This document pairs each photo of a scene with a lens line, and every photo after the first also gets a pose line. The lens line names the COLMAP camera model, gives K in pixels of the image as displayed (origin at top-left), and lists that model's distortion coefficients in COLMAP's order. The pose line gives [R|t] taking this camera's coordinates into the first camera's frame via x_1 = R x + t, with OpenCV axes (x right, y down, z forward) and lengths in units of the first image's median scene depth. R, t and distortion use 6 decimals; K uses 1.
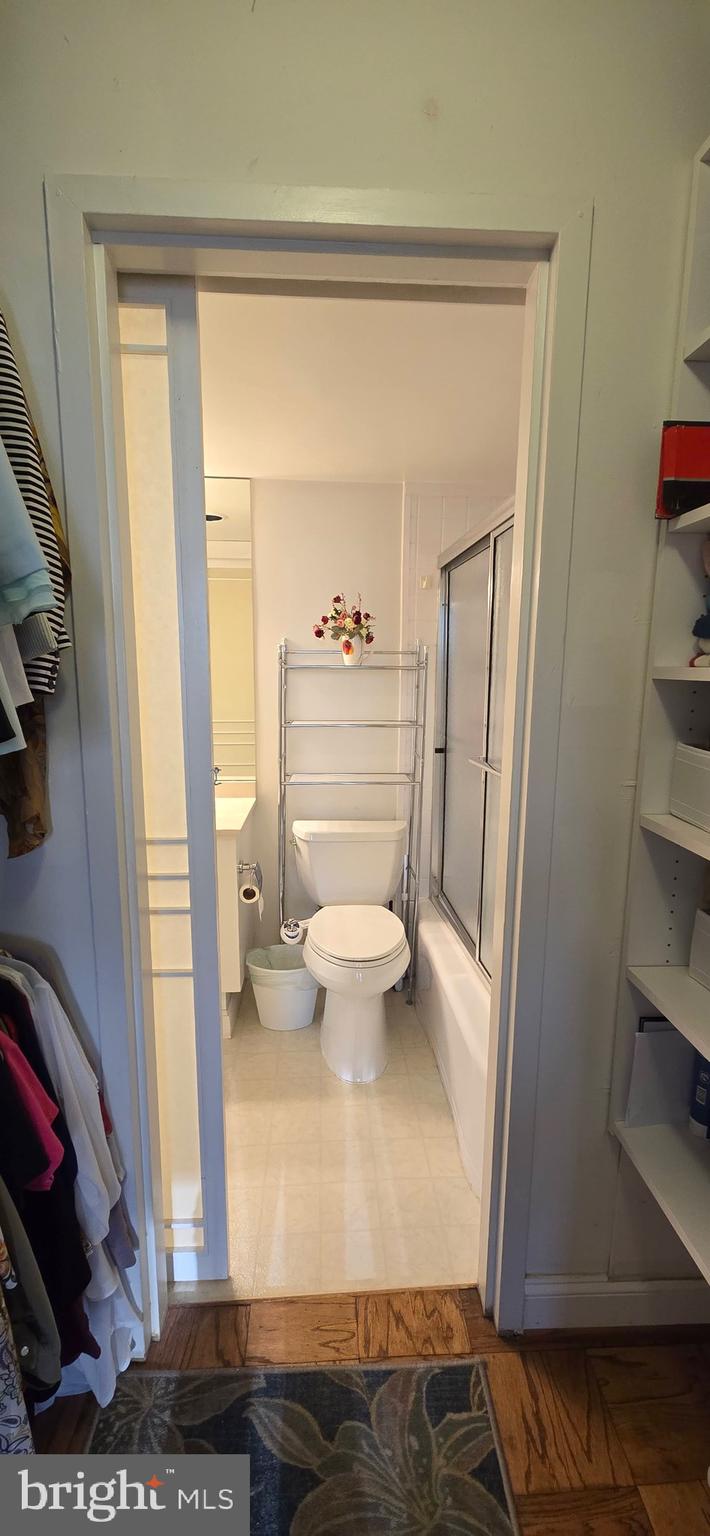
lens RADIAL K [[632.0, 0, 354.7], [0, 632.0, 769.3], [0, 0, 1]] dist [-0.000462, -0.000146]
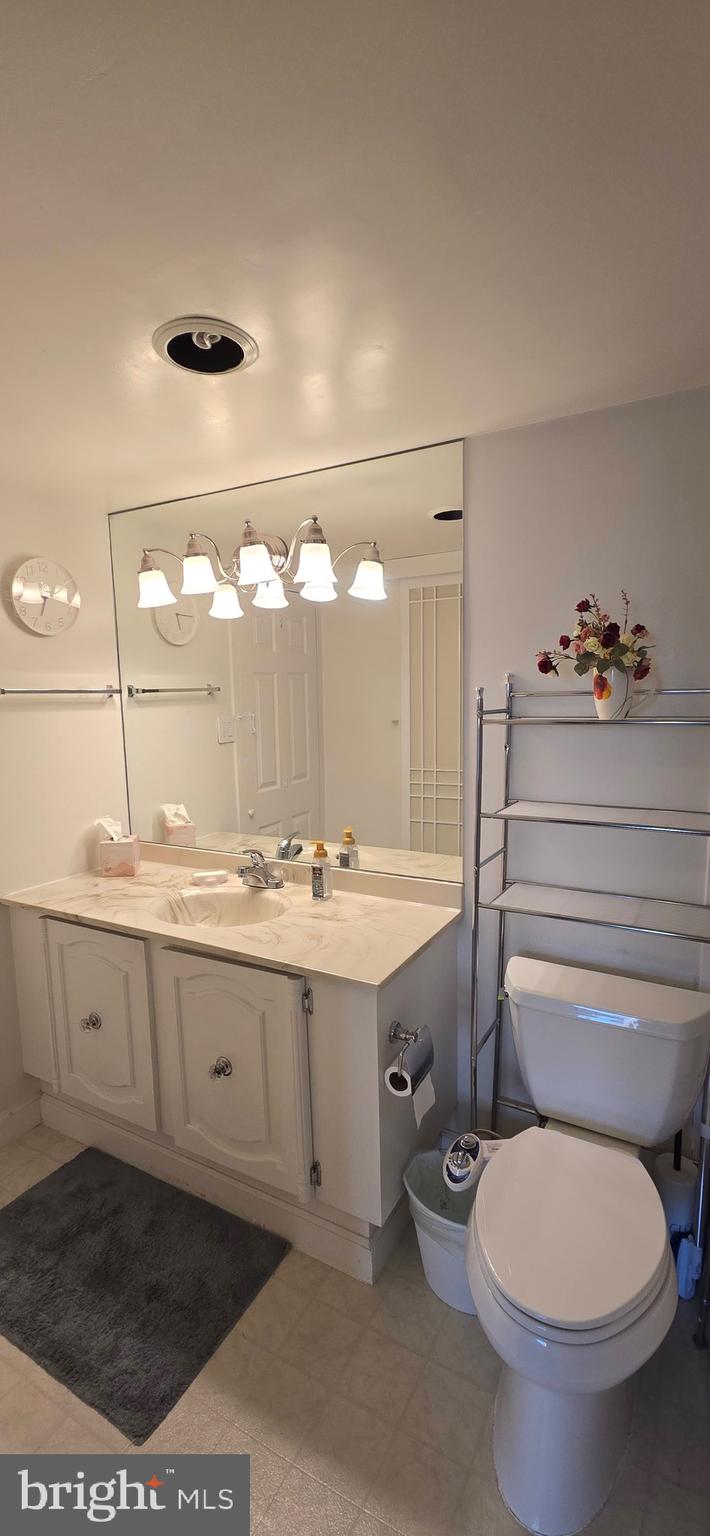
lens RADIAL K [[632.0, 0, 363.6], [0, 632.0, 772.5], [0, 0, 1]] dist [-0.000462, -0.000146]
pose [[0.851104, 0.044908, -0.523072, 0.111052], [-0.062495, 0.997917, -0.016011, -0.091737], [0.521263, 0.046317, 0.852138, 0.396711]]
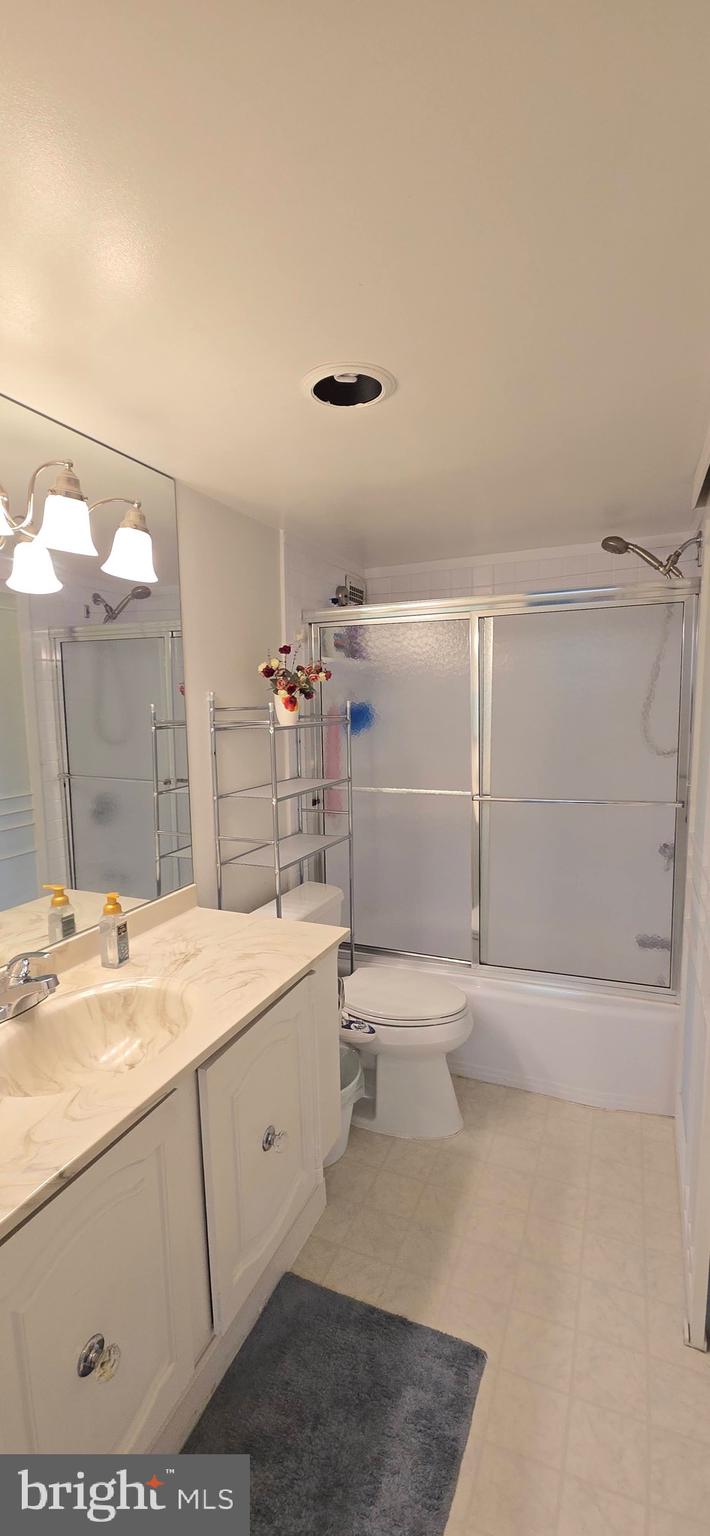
lens RADIAL K [[632.0, 0, 356.9], [0, 632.0, 769.0], [0, 0, 1]] dist [-0.000462, -0.000146]
pose [[0.437217, -0.110431, 0.892550, -0.784073], [0.161358, 0.985961, 0.042947, -0.124787], [-0.884763, 0.125243, 0.448898, 0.531635]]
